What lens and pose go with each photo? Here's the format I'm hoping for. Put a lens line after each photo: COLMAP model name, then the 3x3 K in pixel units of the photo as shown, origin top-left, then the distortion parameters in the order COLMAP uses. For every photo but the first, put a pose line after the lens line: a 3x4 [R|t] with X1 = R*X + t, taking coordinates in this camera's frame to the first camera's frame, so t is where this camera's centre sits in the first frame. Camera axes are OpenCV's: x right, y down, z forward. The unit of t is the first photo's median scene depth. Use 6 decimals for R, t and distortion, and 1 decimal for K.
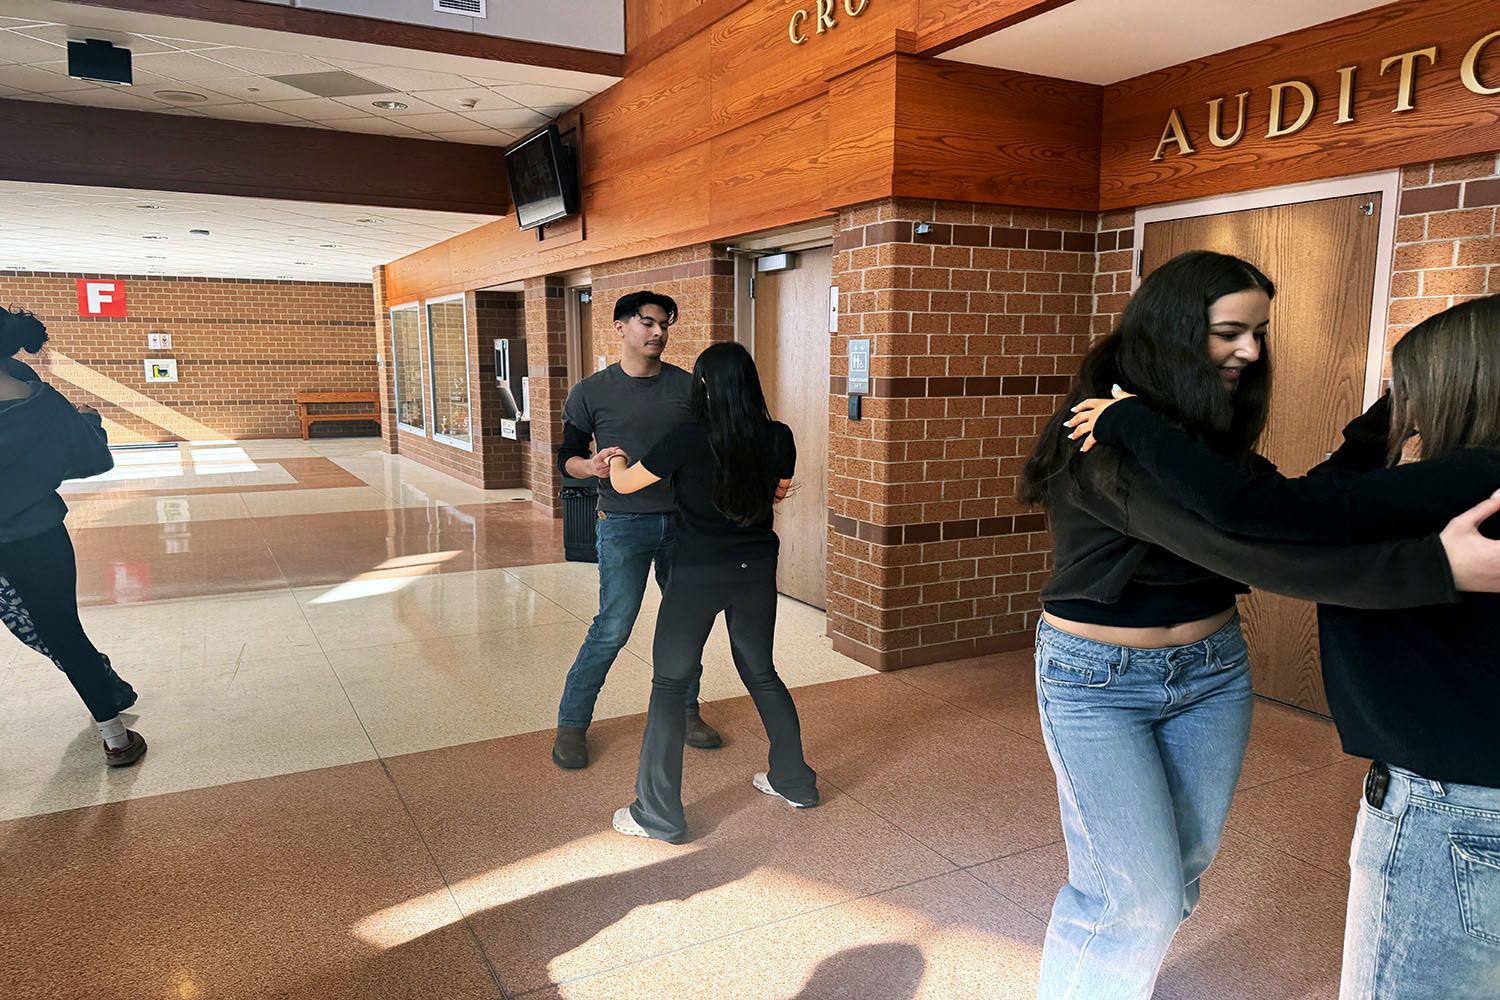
lens RADIAL K [[1068.0, 0, 760.1], [0, 1068.0, 505.0], [0, 0, 1]] dist [0.008895, -0.018850]
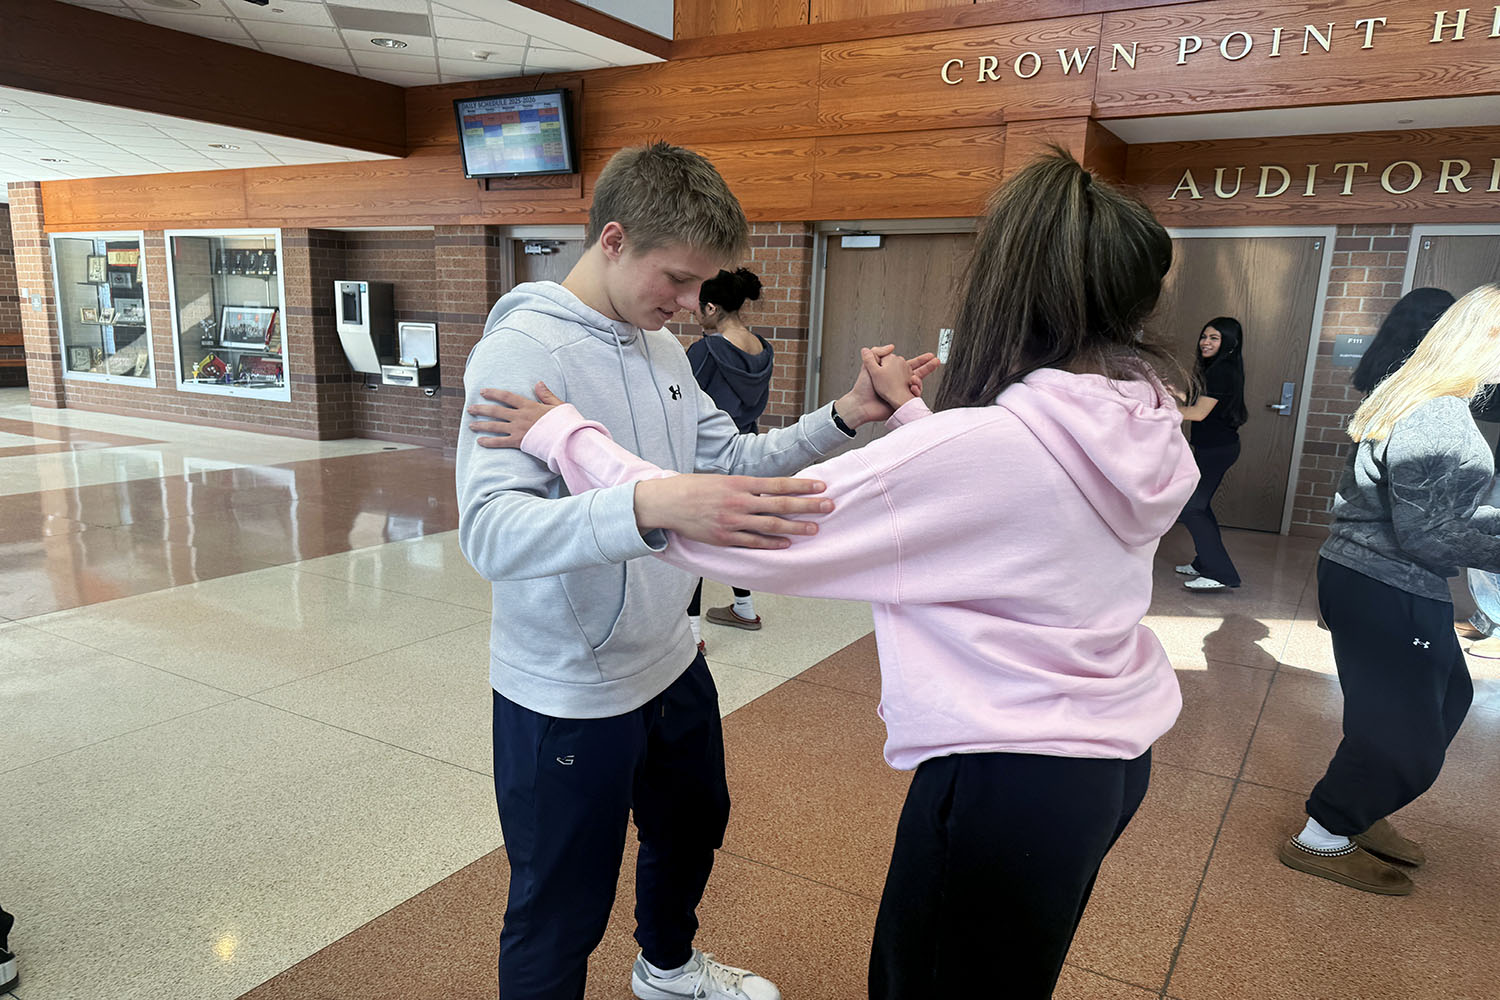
lens RADIAL K [[1068.0, 0, 756.4], [0, 1068.0, 510.7], [0, 0, 1]] dist [0.008895, -0.018850]
pose [[0.850304, -0.071497, 0.521413, -0.899337], [0.043545, 0.996890, 0.065684, 0.004597], [-0.524487, -0.033146, 0.850773, -0.031847]]
